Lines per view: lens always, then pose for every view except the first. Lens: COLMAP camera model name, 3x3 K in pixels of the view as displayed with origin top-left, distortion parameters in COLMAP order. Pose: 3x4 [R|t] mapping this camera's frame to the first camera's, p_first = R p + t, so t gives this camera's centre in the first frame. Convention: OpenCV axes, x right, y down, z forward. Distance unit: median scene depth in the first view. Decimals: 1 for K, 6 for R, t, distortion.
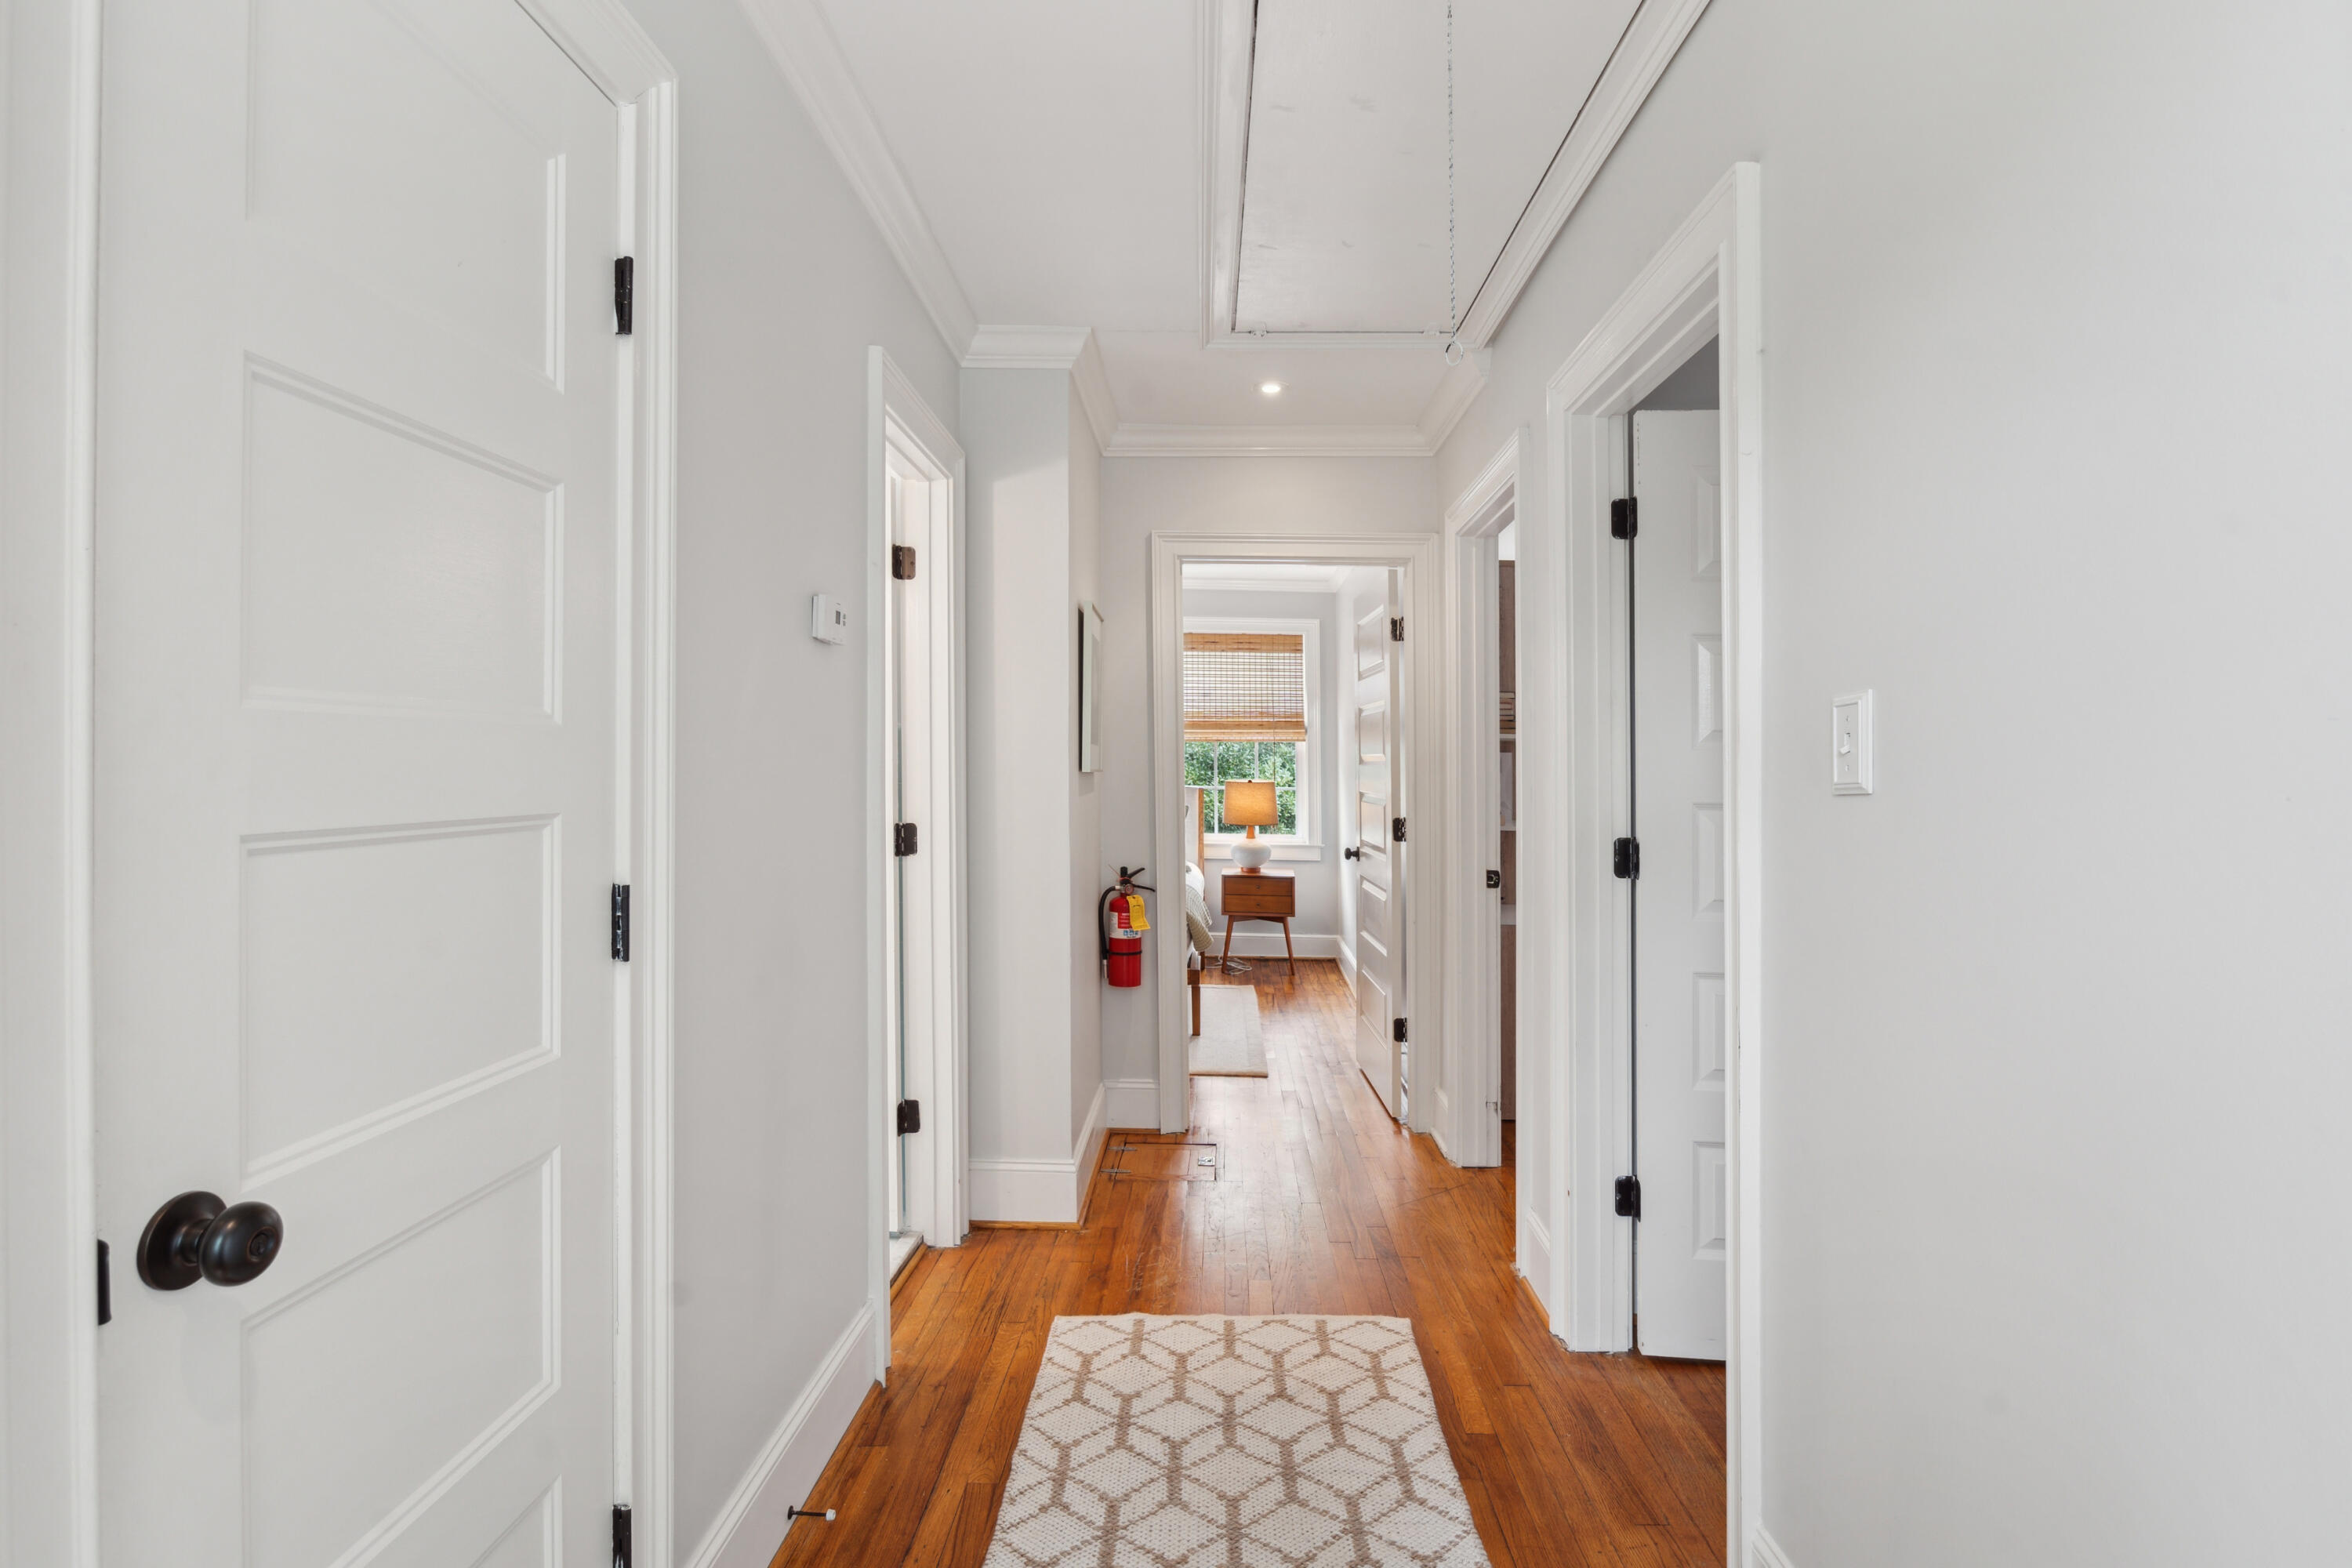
lens RADIAL K [[1080.1, 0, 1169.3], [0, 1080.1, 800.1], [0, 0, 1]] dist [-0.010610, 0.002365]
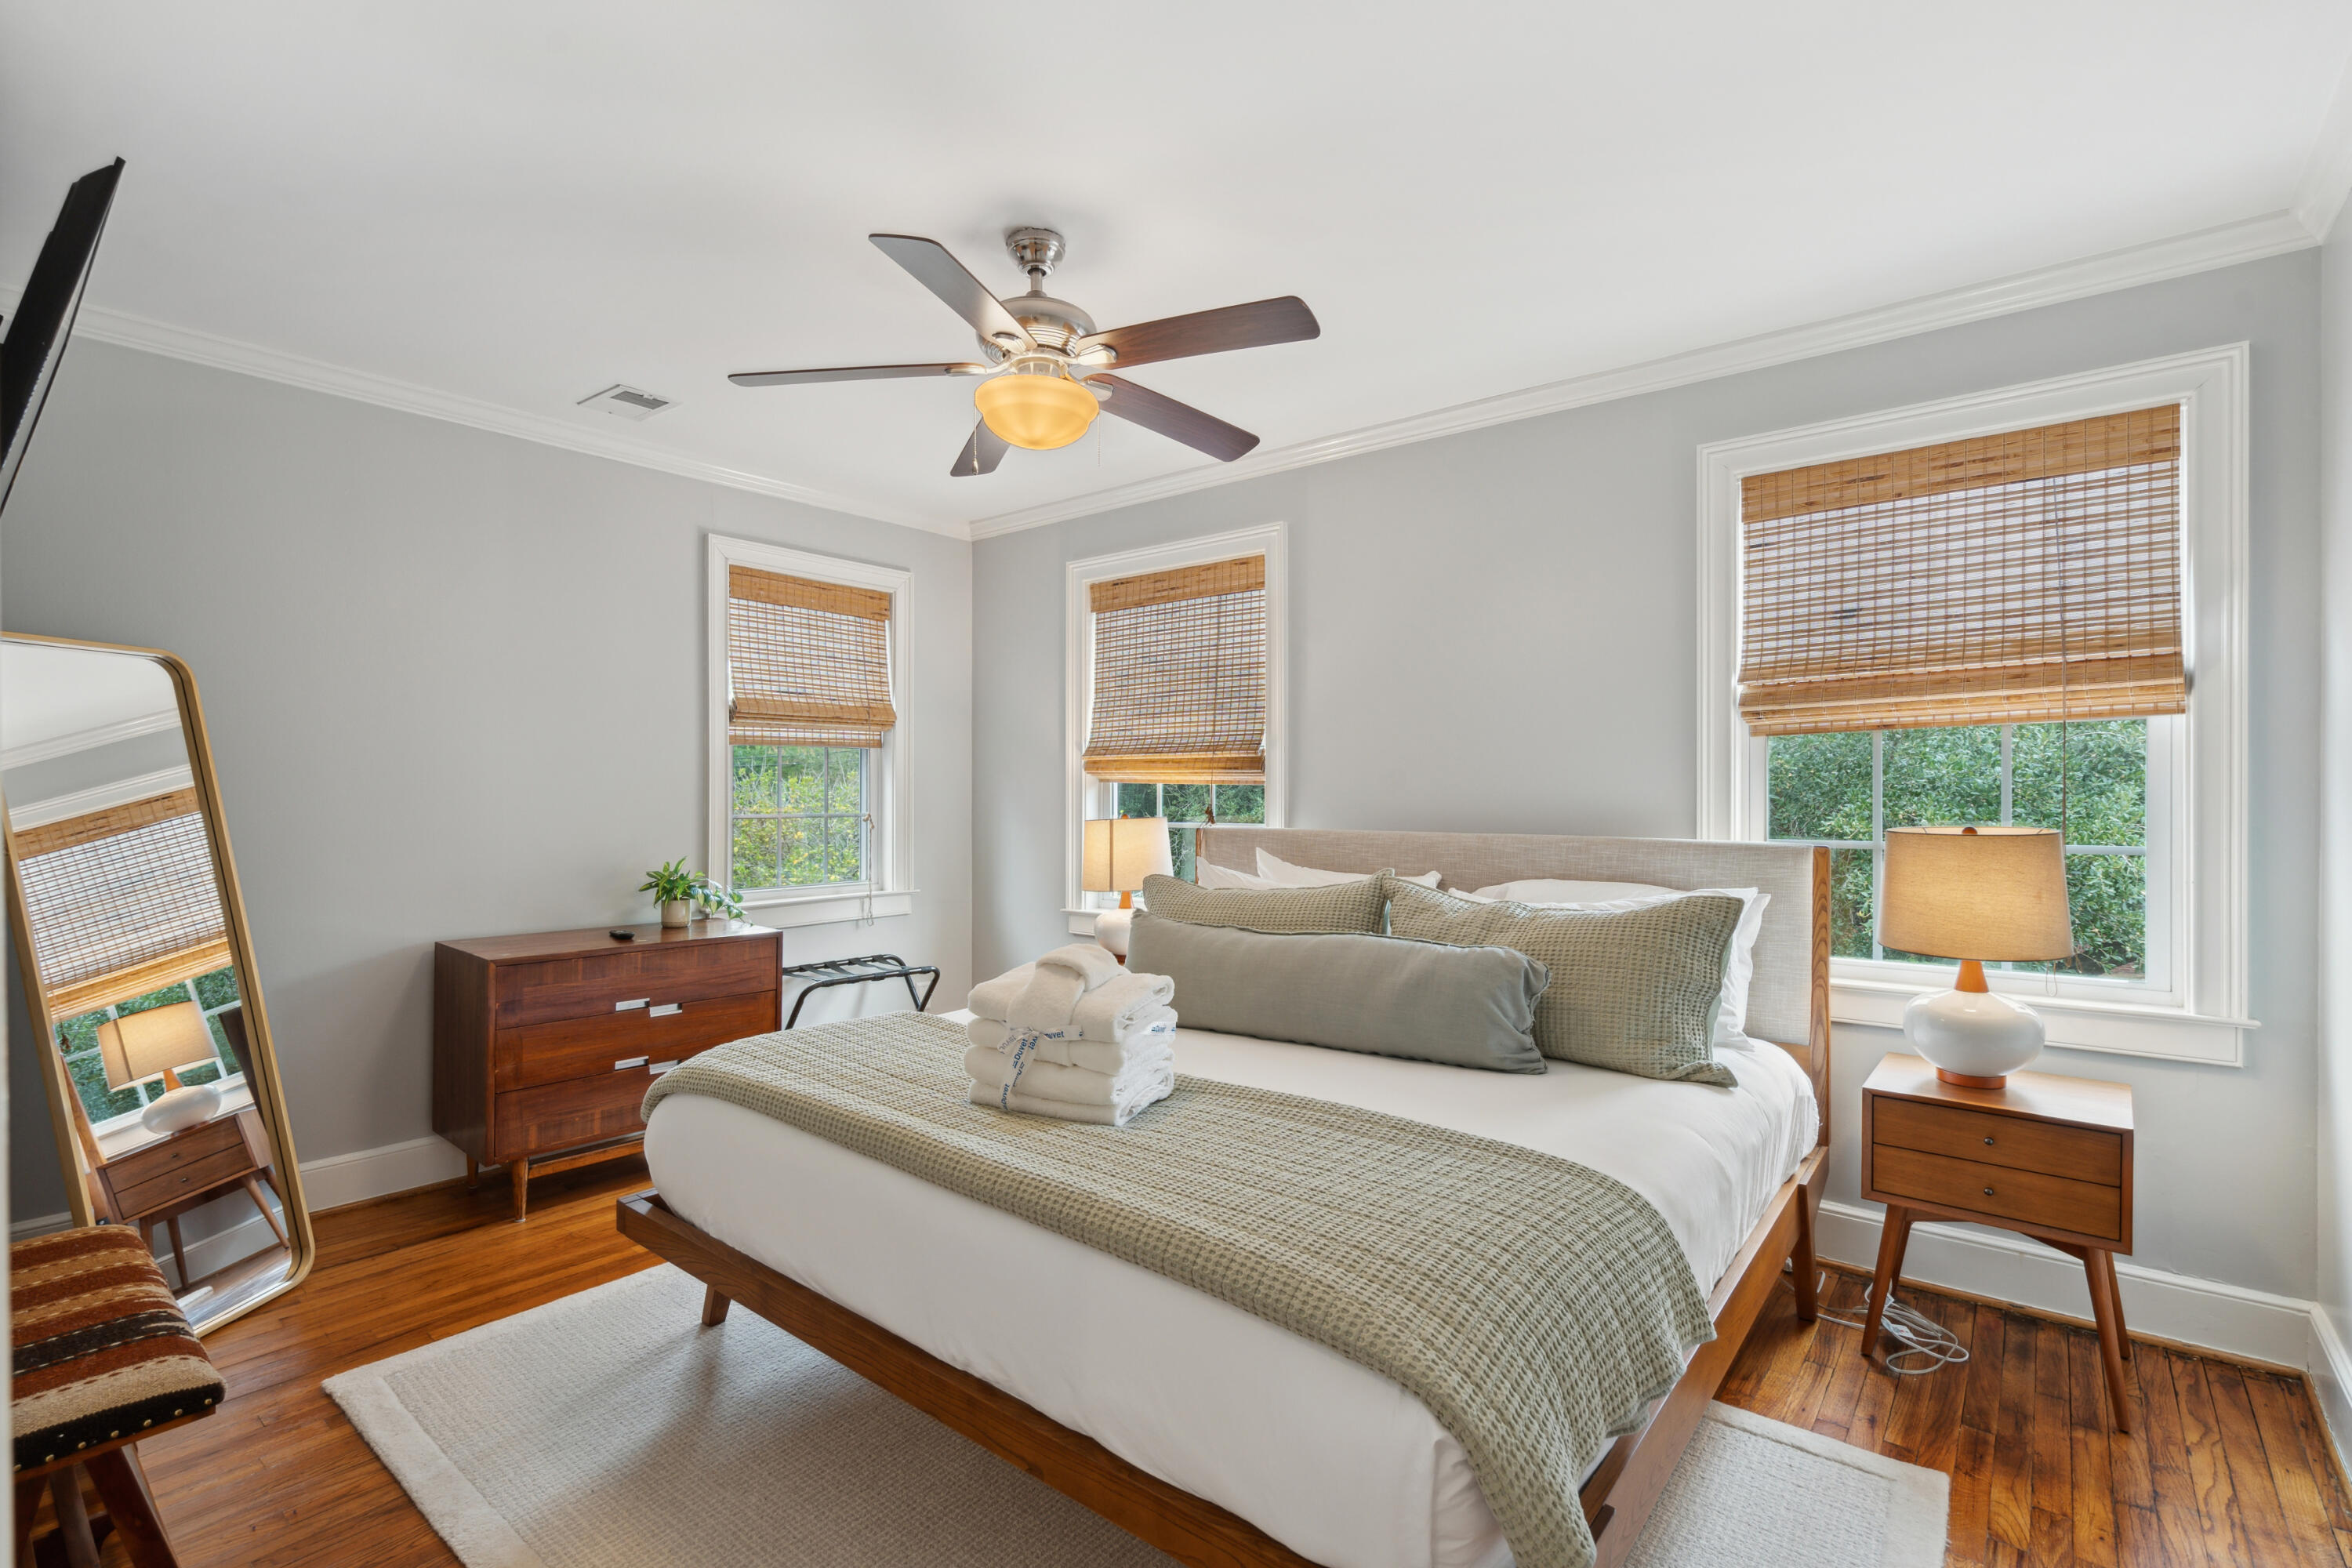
lens RADIAL K [[1080.1, 0, 1192.4], [0, 1080.1, 830.5], [0, 0, 1]] dist [-0.010610, 0.002365]
pose [[0.796653, 0.003859, -0.604424, 0.172221], [-0.006766, 0.999974, -0.002535, -0.030313], [0.604398, 0.006109, 0.796659, 1.156602]]
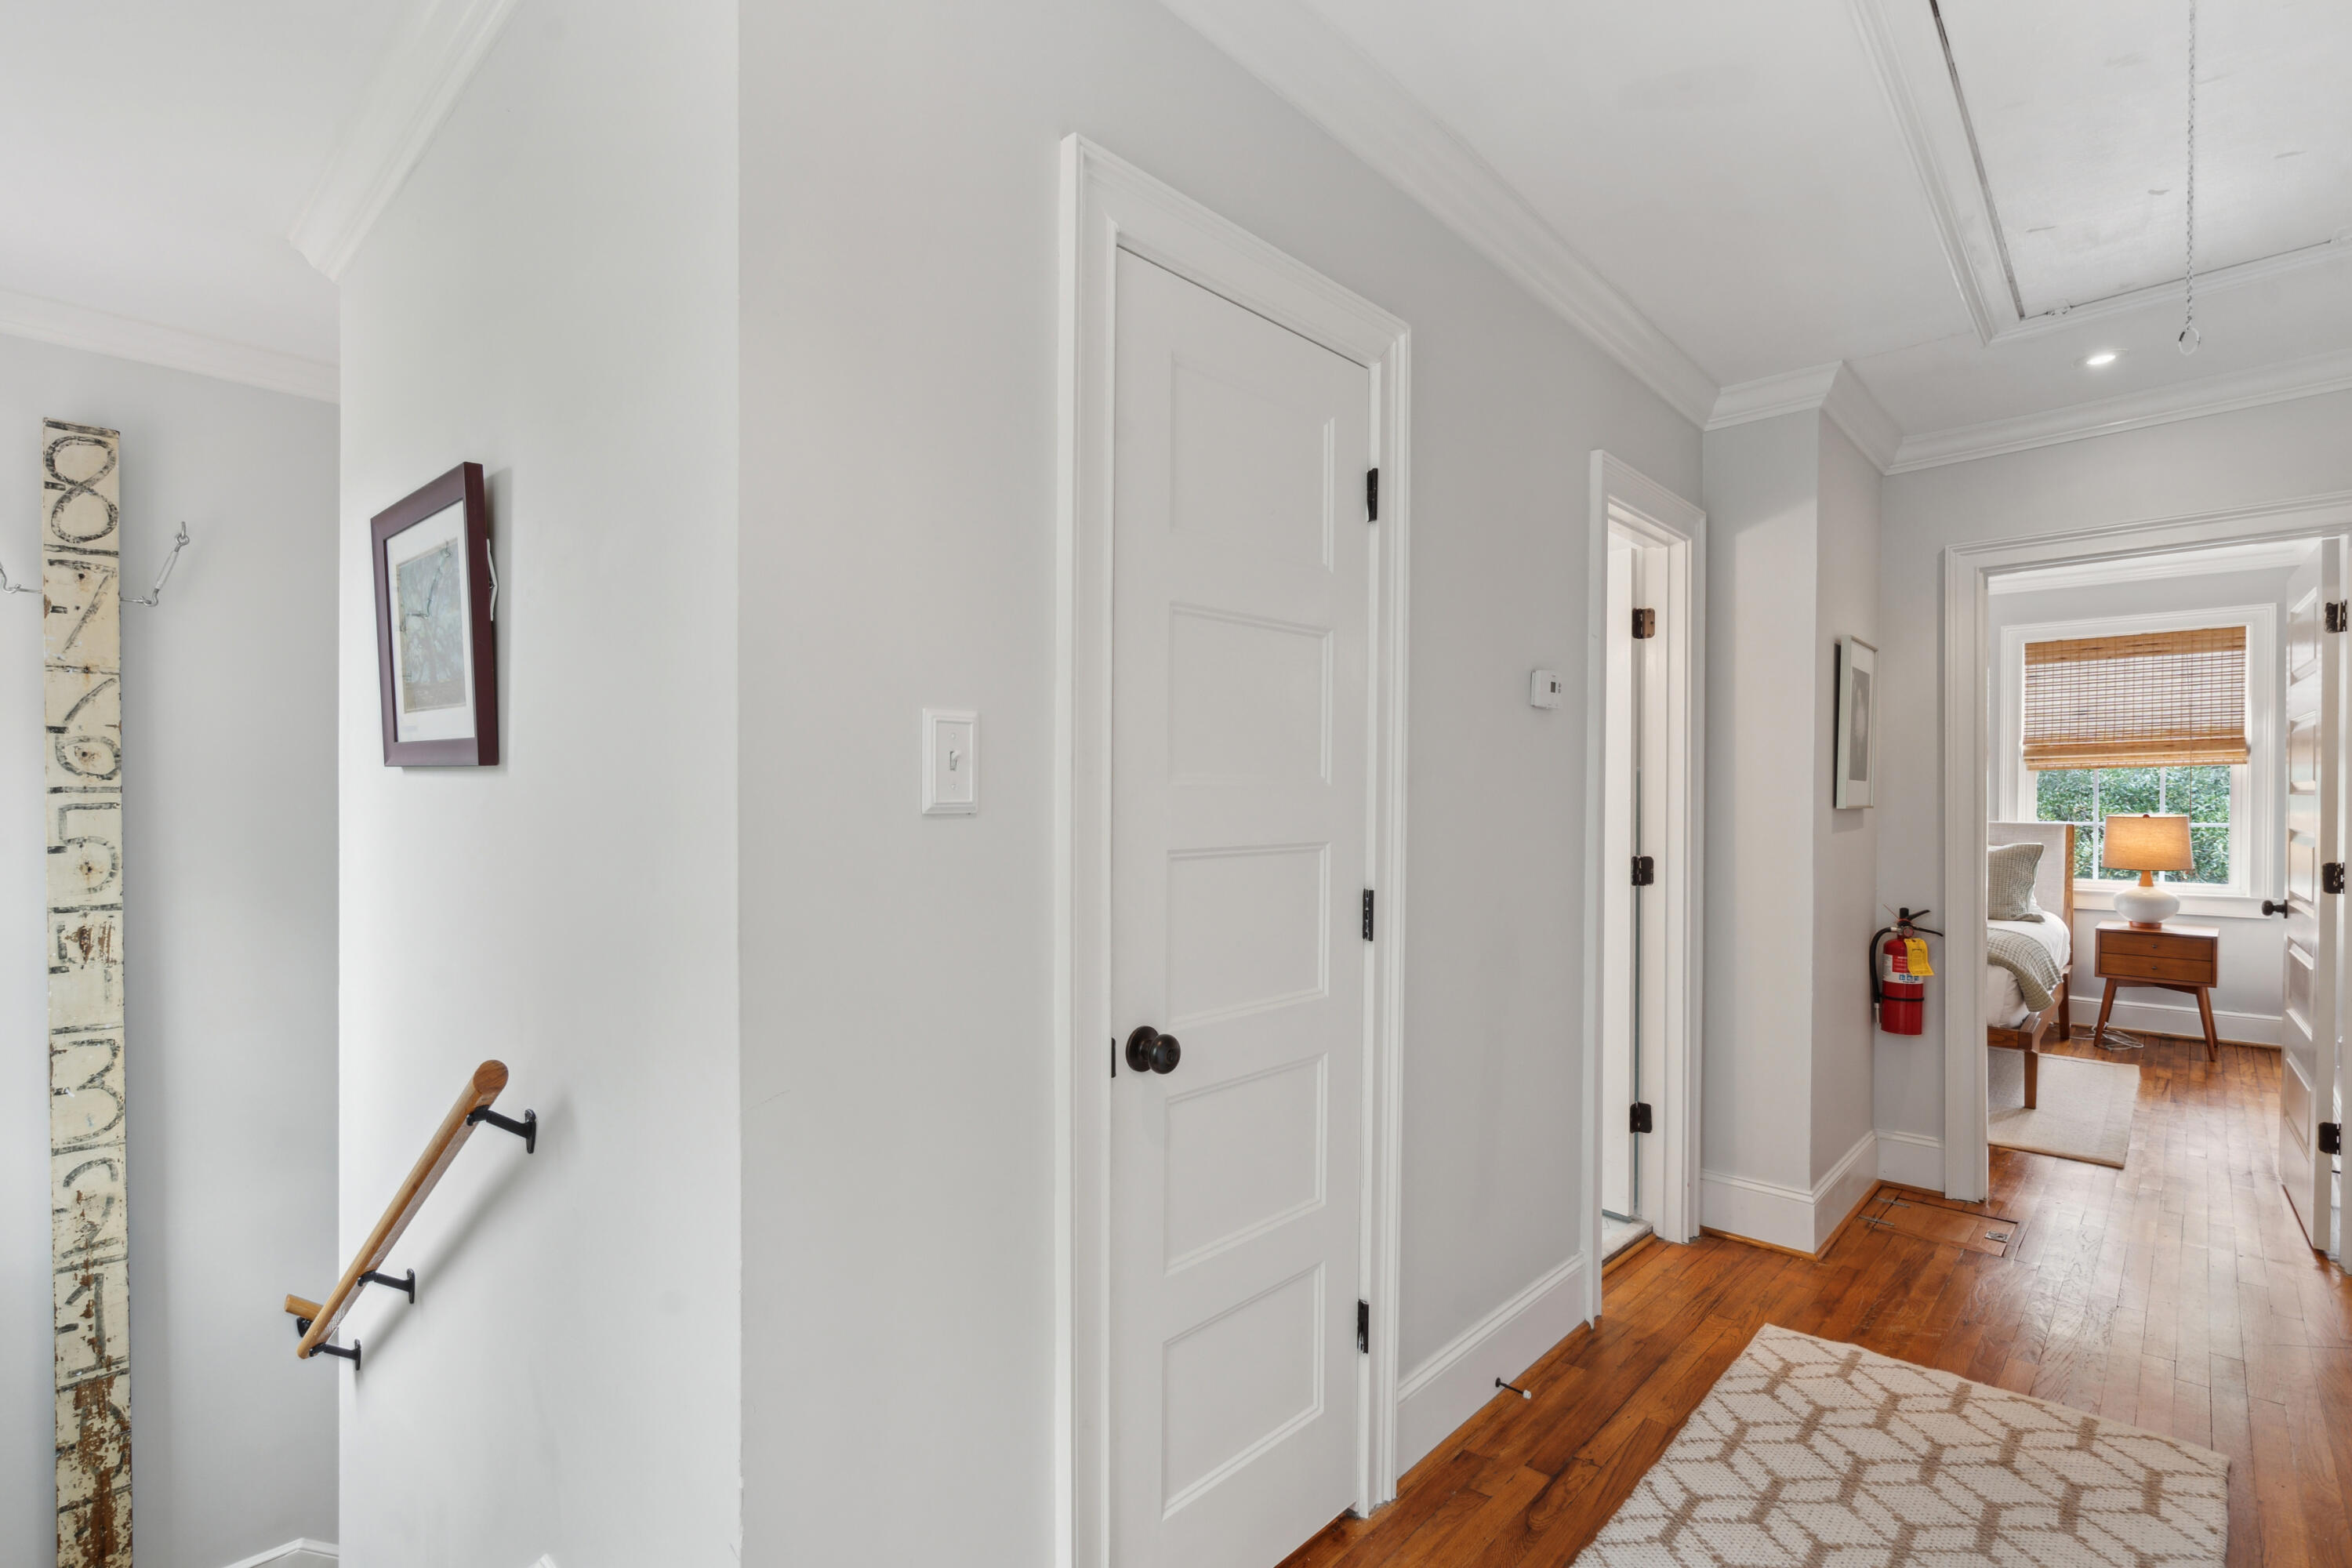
lens RADIAL K [[1080.1, 0, 1216.5], [0, 1080.1, 844.8], [0, 0, 1]] dist [-0.010610, 0.002365]
pose [[0.755201, 0.011123, -0.655399, 0.154328], [-0.006056, 0.999932, 0.009992, 0.001018], [0.655466, -0.003577, 0.755216, -0.134177]]
